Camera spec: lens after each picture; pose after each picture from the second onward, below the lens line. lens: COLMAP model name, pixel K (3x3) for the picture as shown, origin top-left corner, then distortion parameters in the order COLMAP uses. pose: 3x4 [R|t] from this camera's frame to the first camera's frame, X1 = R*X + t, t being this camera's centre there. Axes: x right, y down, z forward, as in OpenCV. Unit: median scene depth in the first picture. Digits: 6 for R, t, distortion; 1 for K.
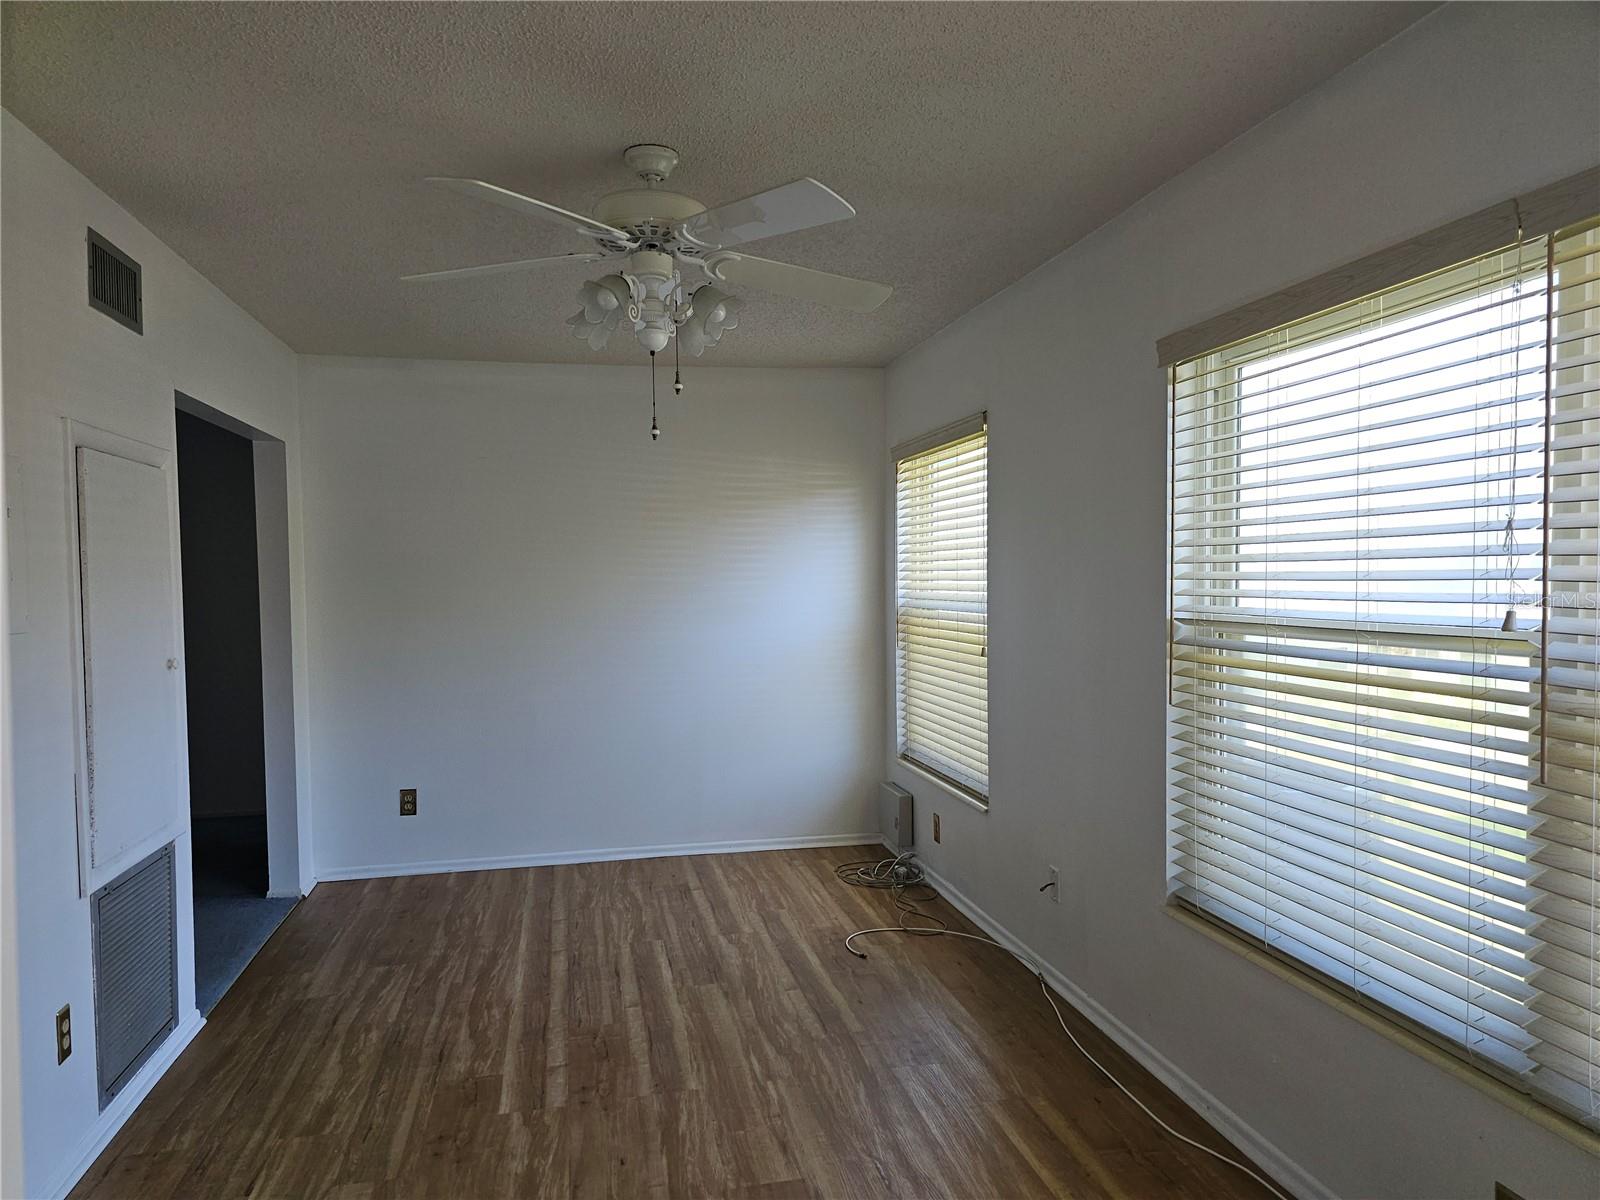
lens RADIAL K [[1074.6, 0, 803.0], [0, 1074.6, 605.1], [0, 0, 1]] dist [0.068127, -0.052507]
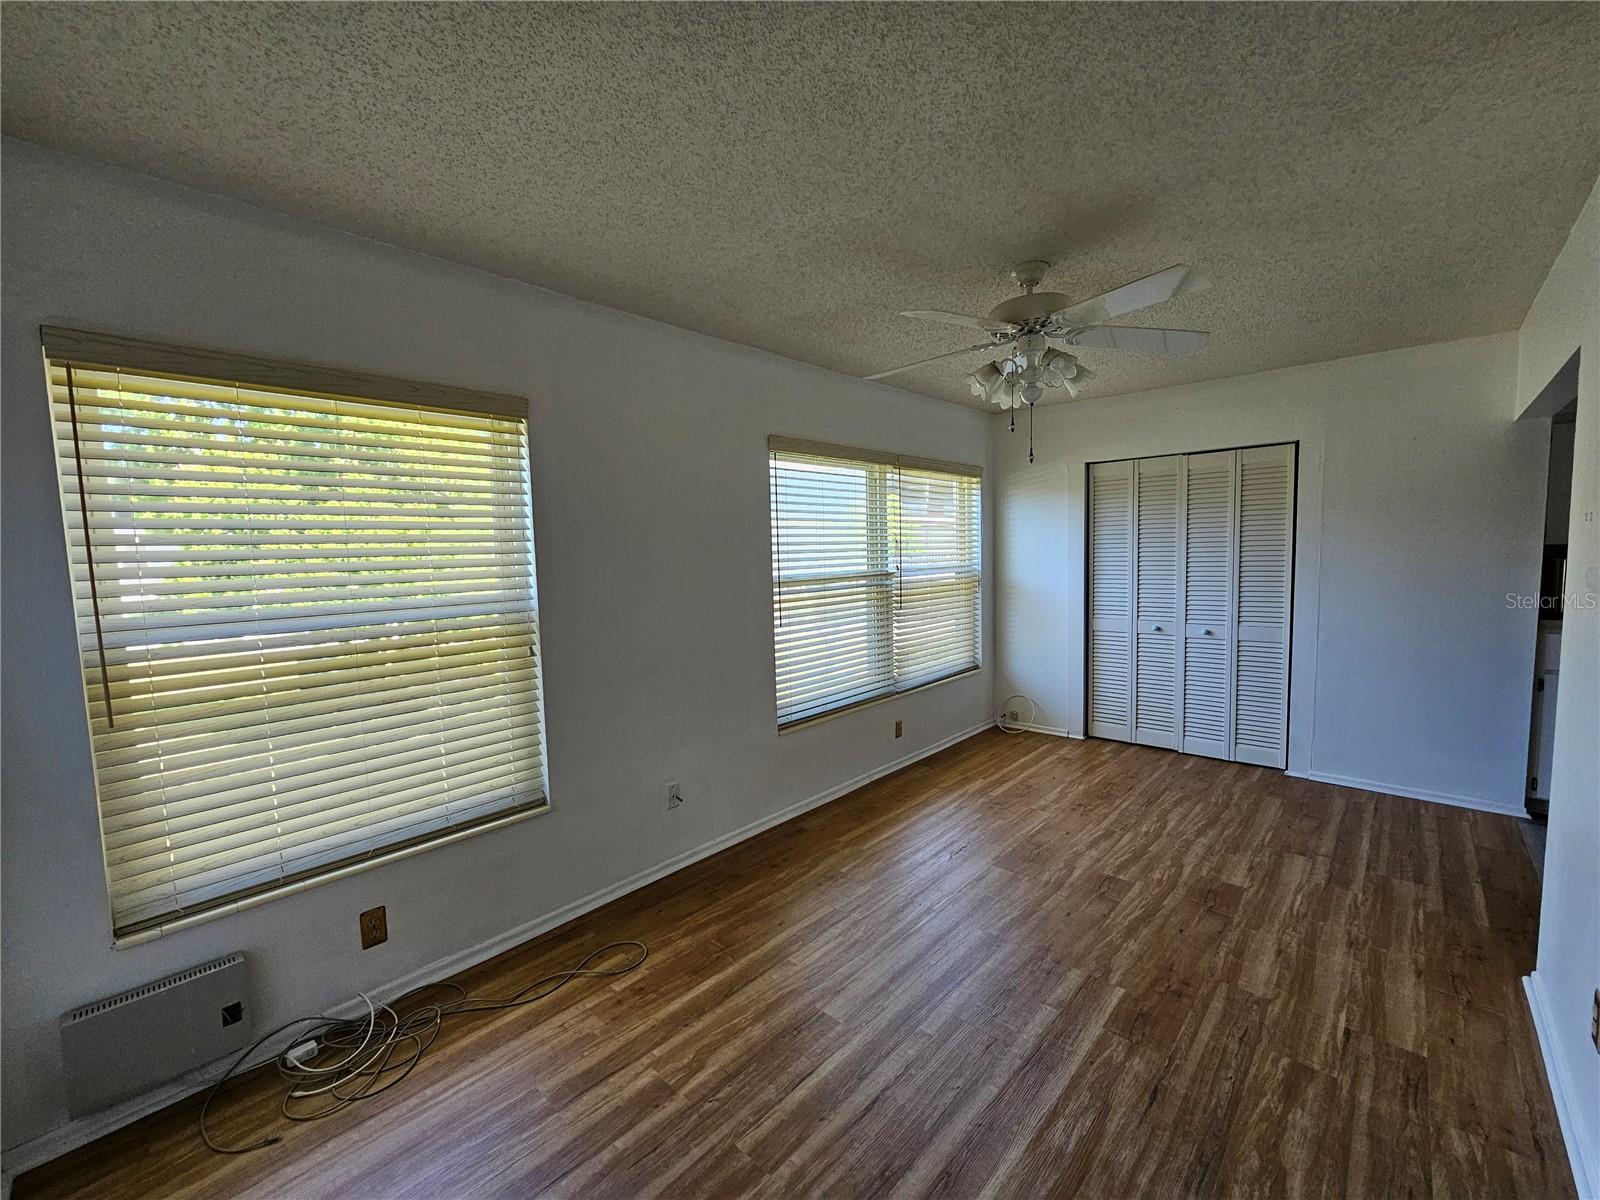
lens RADIAL K [[655.6, 0, 802.9], [0, 655.6, 597.1], [0, 0, 1]] dist [-0.000418, 0.000494]
pose [[-0.569608, -0.037110, 0.821078, -0.615969], [0.056042, 0.994902, 0.083845, -0.053063], [-0.820003, 0.093774, -0.564624, 1.557704]]
